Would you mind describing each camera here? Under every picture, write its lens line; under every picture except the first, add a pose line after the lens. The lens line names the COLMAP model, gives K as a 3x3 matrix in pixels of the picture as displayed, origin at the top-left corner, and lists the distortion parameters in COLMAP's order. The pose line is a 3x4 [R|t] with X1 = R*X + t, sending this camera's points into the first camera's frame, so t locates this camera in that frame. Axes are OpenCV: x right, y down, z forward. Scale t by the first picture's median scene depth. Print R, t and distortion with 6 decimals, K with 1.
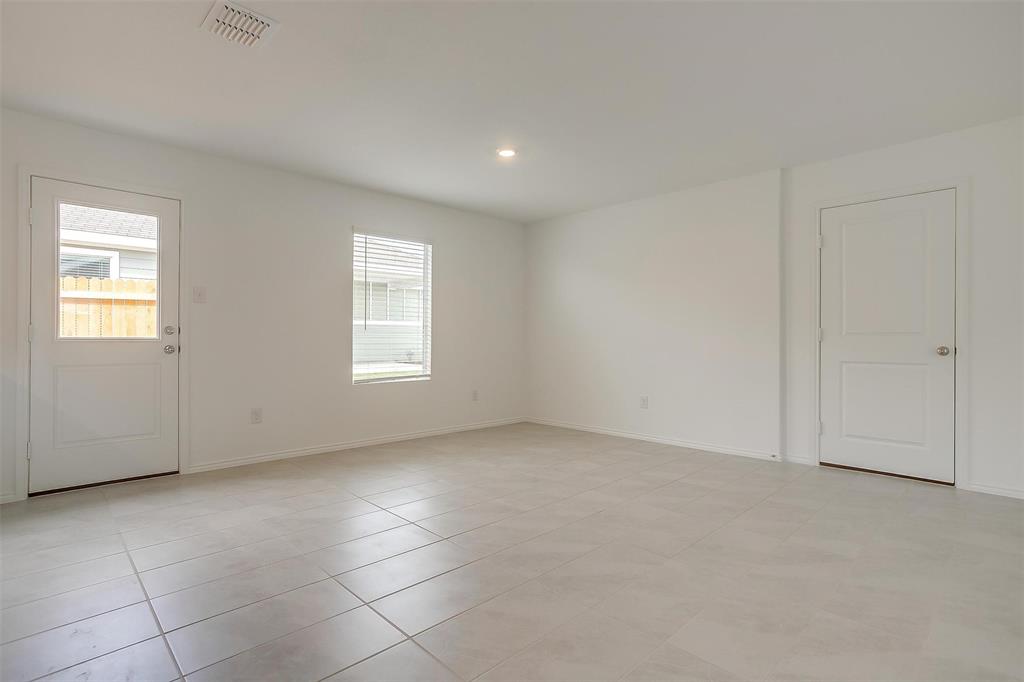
lens RADIAL K [[507.7, 0, 531.0], [0, 507.7, 341.5], [0, 0, 1]] dist [-0.042590, 0.000274]
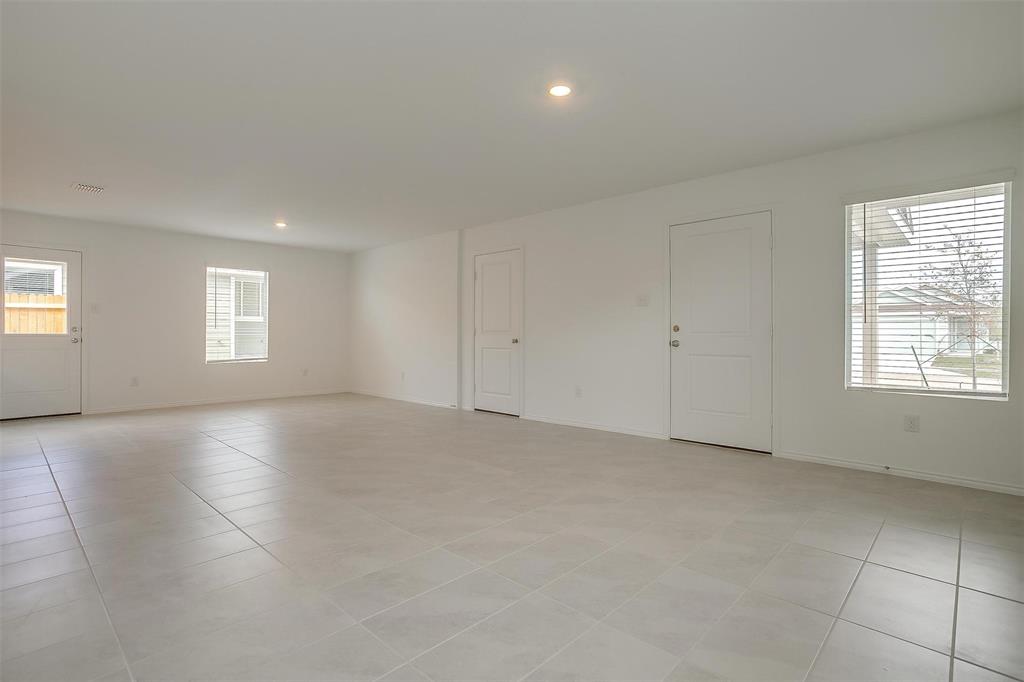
lens RADIAL K [[489.3, 0, 515.1], [0, 489.3, 338.4], [0, 0, 1]] dist [-0.017291, 0.000388]
pose [[0.999493, -0.001411, 0.031807, 0.549304], [0.001280, 0.999991, 0.004157, 0.002307], [-0.031812, -0.004114, 0.999485, -0.527649]]
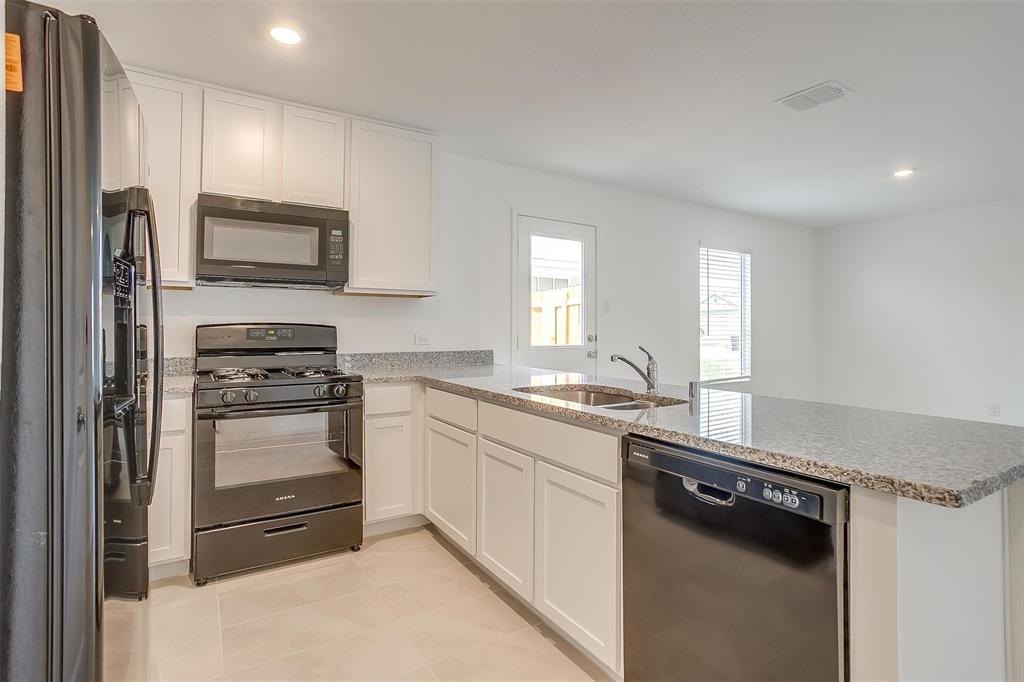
lens RADIAL K [[497.3, 0, 511.9], [0, 497.3, 328.3], [0, 0, 1]] dist [-0.044871, 0.000113]
pose [[0.971119, 0.002605, -0.238583, -0.484157], [-0.003694, 0.999985, -0.004118, -0.031981], [0.238568, 0.004881, 0.971113, -0.136883]]
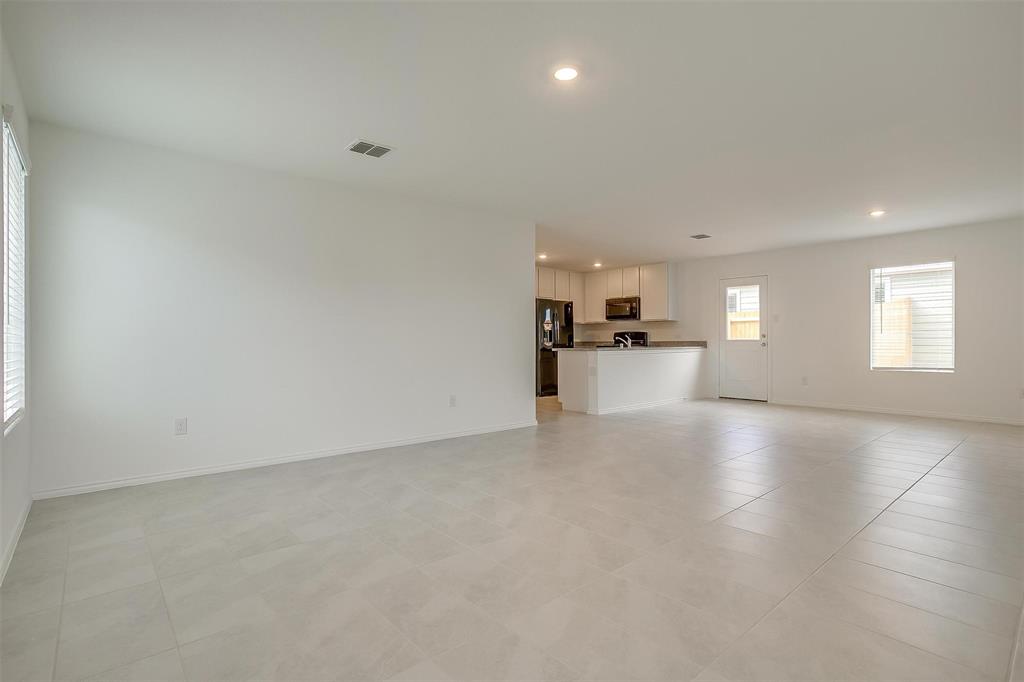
lens RADIAL K [[489.3, 0, 515.1], [0, 489.3, 338.4], [0, 0, 1]] dist [-0.017291, 0.000388]
pose [[-0.053516, -0.007408, -0.998540, 1.138314], [-0.004750, 0.999963, -0.007164, 0.006178], [0.998556, 0.004360, -0.053549, 0.016910]]
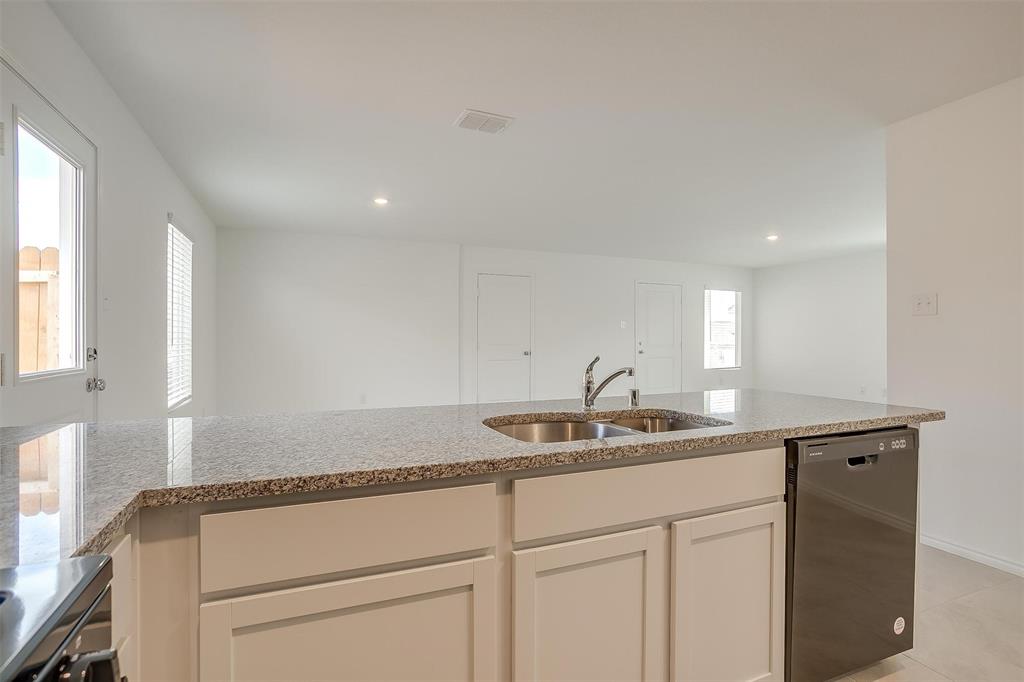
lens RADIAL K [[501.7, 0, 487.6], [0, 501.7, 338.9], [0, 0, 1]] dist [-0.013554, 0.000204]
pose [[0.385357, -0.003154, 0.922762, -0.860600], [0.001904, 0.999995, 0.002623, -0.033701], [-0.922765, 0.000746, 0.385361, 0.240345]]
